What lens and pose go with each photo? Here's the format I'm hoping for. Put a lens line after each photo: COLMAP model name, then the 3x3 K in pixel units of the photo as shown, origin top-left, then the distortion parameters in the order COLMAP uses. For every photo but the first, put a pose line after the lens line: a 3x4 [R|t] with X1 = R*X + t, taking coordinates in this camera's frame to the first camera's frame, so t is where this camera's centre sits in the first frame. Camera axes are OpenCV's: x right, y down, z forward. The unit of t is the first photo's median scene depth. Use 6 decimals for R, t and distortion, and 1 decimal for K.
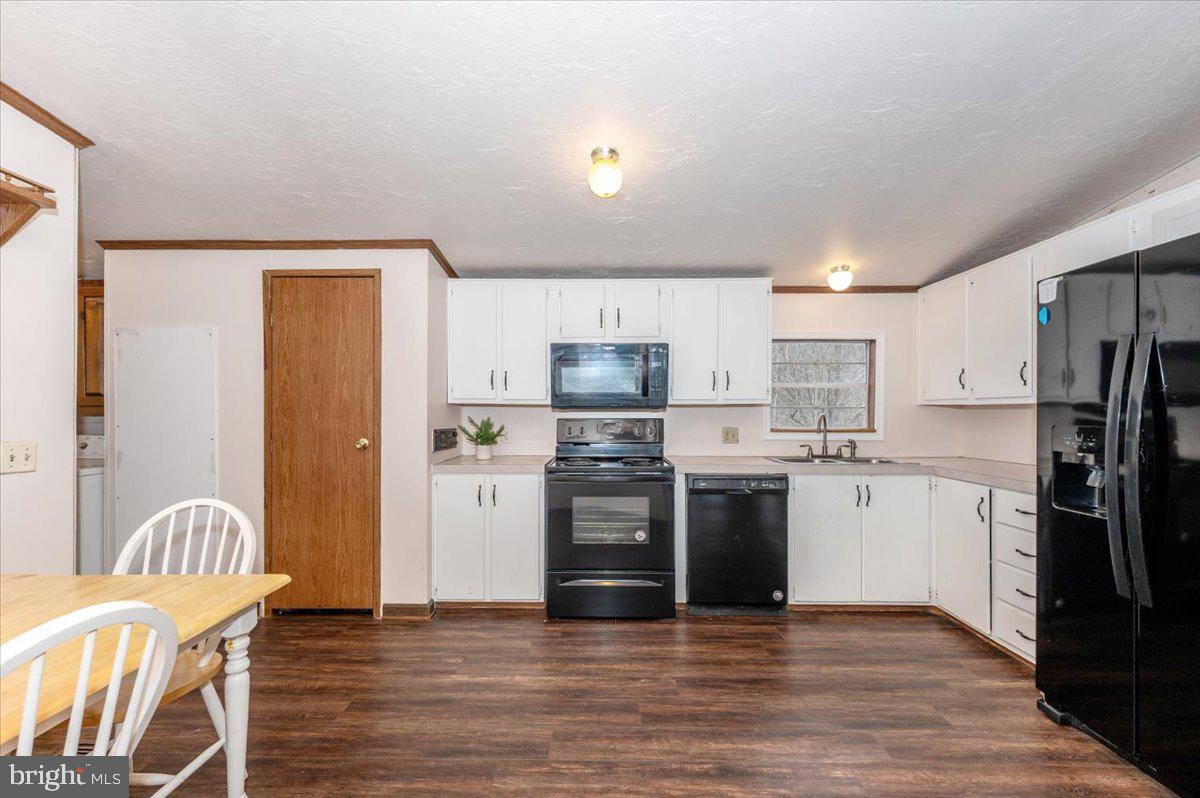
lens RADIAL K [[476.3, 0, 597.1], [0, 476.3, 415.3], [0, 0, 1]] dist [0.000966, 0.000780]
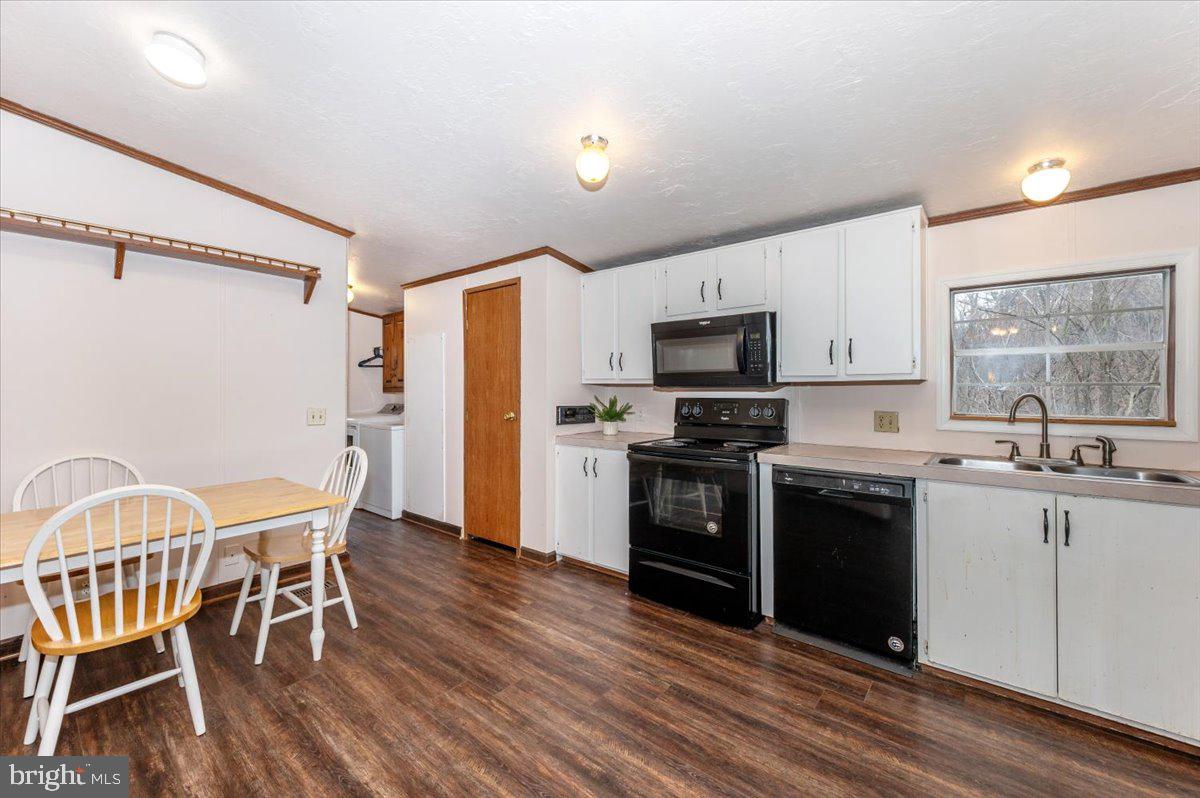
lens RADIAL K [[476.3, 0, 600.2], [0, 476.3, 388.8], [0, 0, 1]] dist [0.000966, 0.000780]
pose [[0.787095, -0.003495, -0.616822, 0.475431], [-0.003508, 0.999942, -0.010143, -0.001628], [0.616822, 0.010147, 0.787037, 0.147338]]
